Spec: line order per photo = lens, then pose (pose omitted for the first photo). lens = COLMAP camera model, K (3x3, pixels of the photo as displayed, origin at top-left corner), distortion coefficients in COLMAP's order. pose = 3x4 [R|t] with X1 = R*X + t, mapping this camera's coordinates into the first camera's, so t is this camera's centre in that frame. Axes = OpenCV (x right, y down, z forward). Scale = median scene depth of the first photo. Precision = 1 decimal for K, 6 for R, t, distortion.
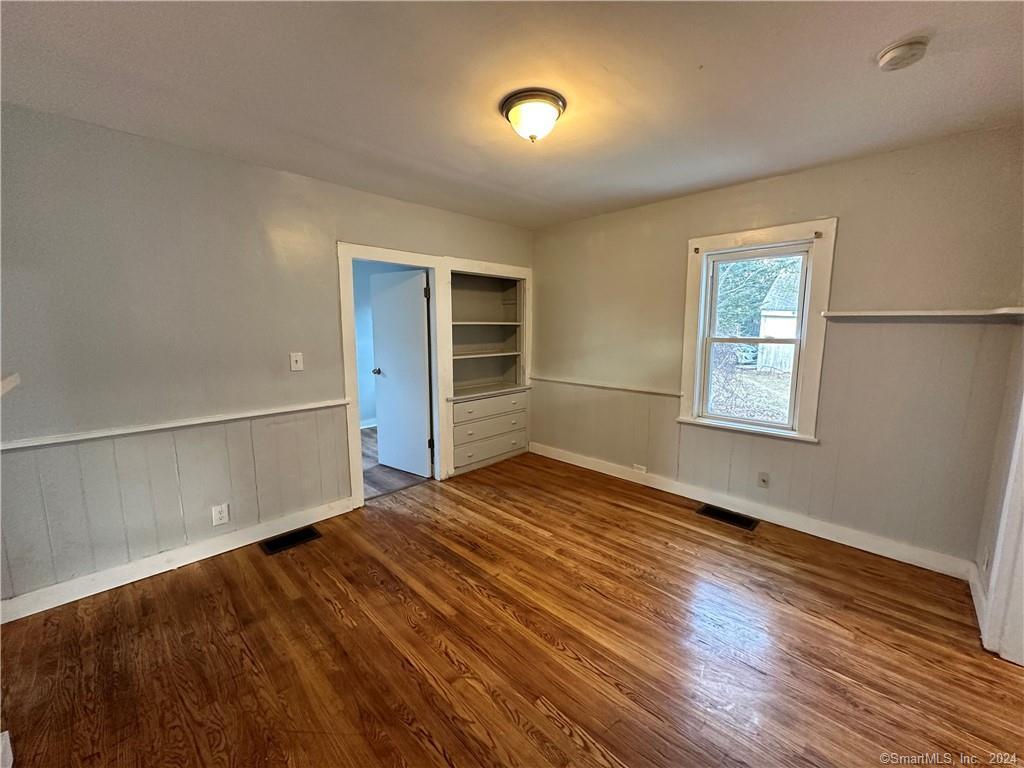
lens RADIAL K [[408.2, 0, 511.9], [0, 408.2, 381.7], [0, 0, 1]] dist [-0.000064, 0.000088]
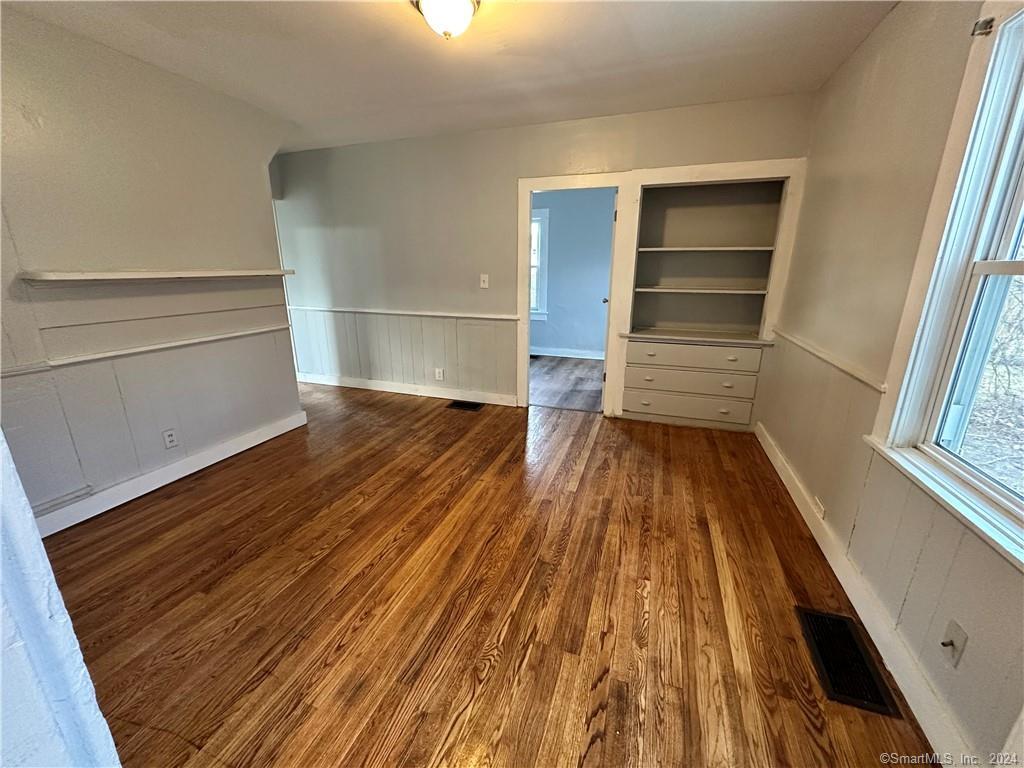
lens RADIAL K [[408.2, 0, 511.9], [0, 408.2, 381.7], [0, 0, 1]] dist [-0.000064, 0.000088]
pose [[0.428863, 0.247424, -0.868826, 0.741639], [-0.125387, 0.968755, 0.213989, -0.026965], [0.894625, 0.017168, 0.446487, 0.477812]]
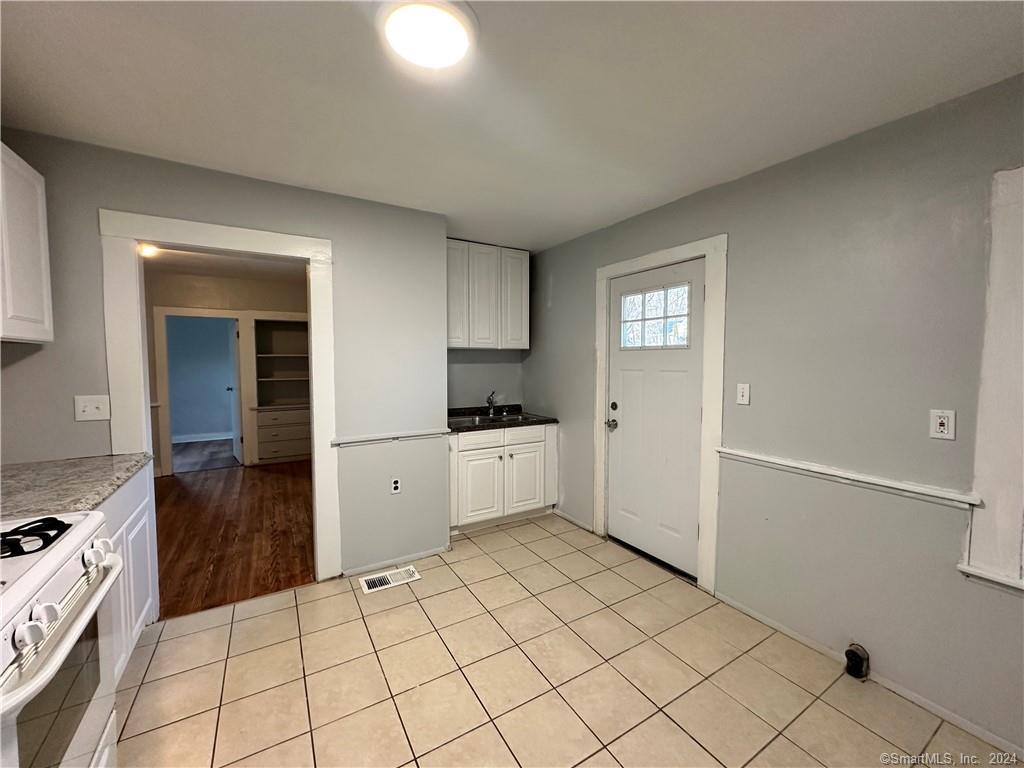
lens RADIAL K [[408.2, 0, 511.9], [0, 408.2, 381.7], [0, 0, 1]] dist [-0.000064, 0.000088]
pose [[0.968750, 0.013641, -0.247663, 1.395457], [-0.033821, 0.996425, -0.077414, 0.038712], [0.245721, 0.083371, 0.965749, -0.201607]]
